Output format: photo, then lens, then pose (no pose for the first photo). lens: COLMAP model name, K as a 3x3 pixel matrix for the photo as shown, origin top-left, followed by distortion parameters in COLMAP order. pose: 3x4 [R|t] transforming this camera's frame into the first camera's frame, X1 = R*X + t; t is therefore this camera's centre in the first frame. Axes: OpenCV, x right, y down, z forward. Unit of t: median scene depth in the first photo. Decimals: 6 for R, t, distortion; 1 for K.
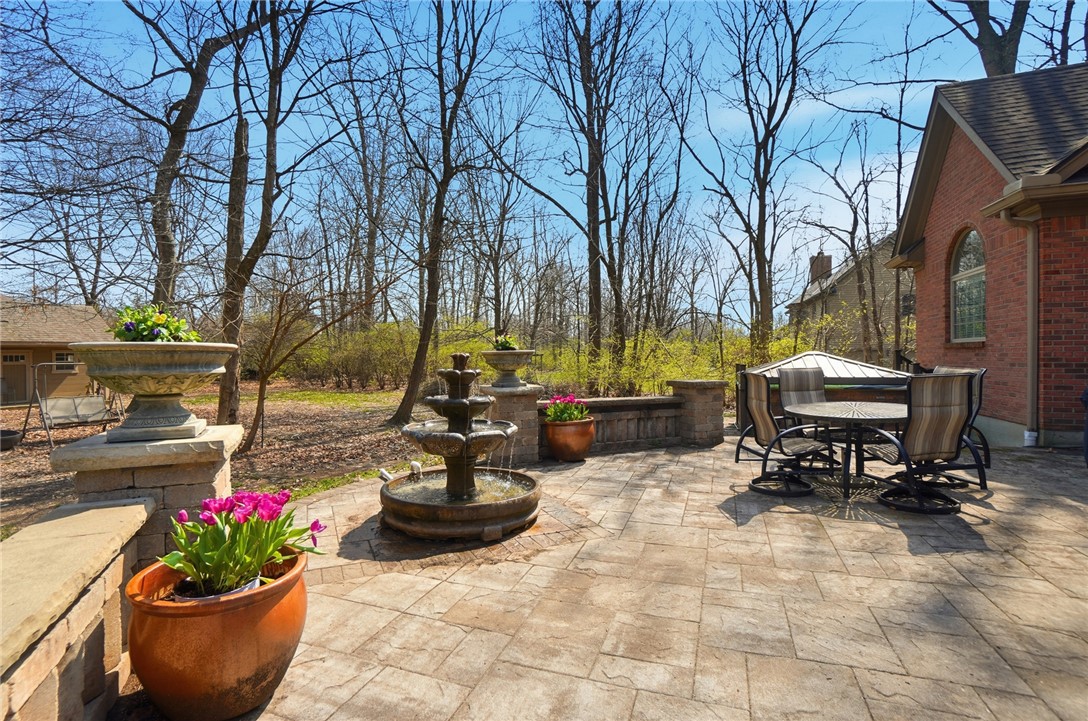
lens RADIAL K [[516.0, 0, 534.6], [0, 516.0, 367.5], [0, 0, 1]] dist [-0.055256, 0.016472]
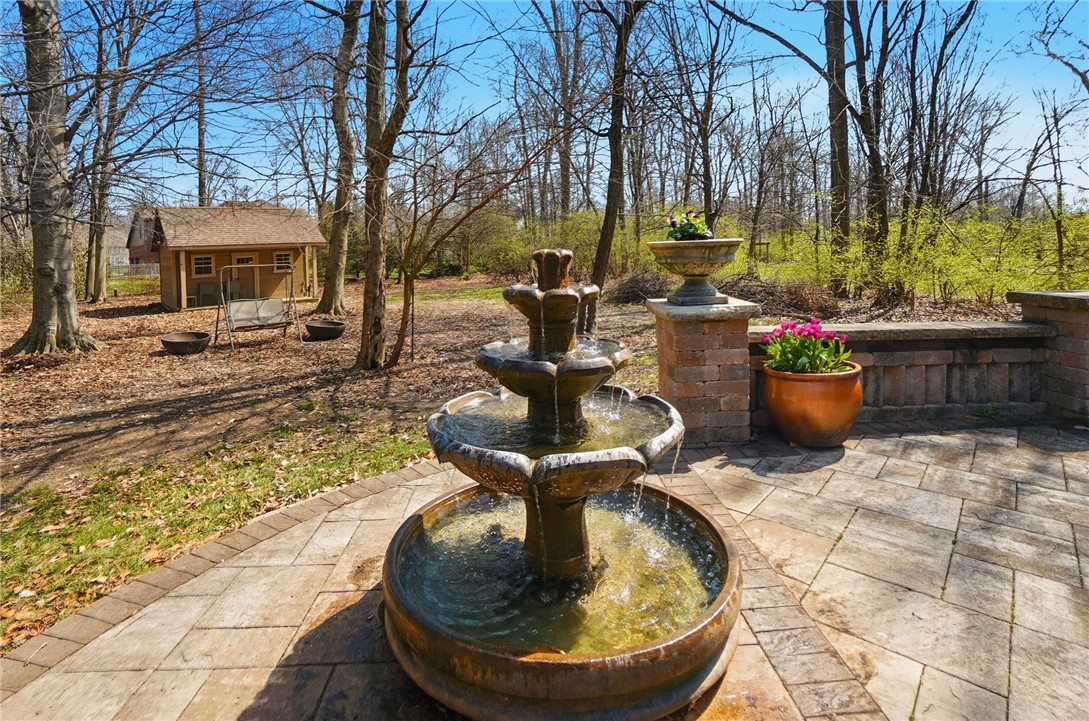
lens RADIAL K [[577.8, 0, 540.4], [0, 577.8, 283.1], [0, 0, 1]] dist [-0.095279, 0.046816]
pose [[0.933755, -0.000473, -0.357911, 0.006769], [0.014126, 0.999269, 0.035533, -0.004677], [0.357633, -0.038235, 0.933079, 0.154812]]
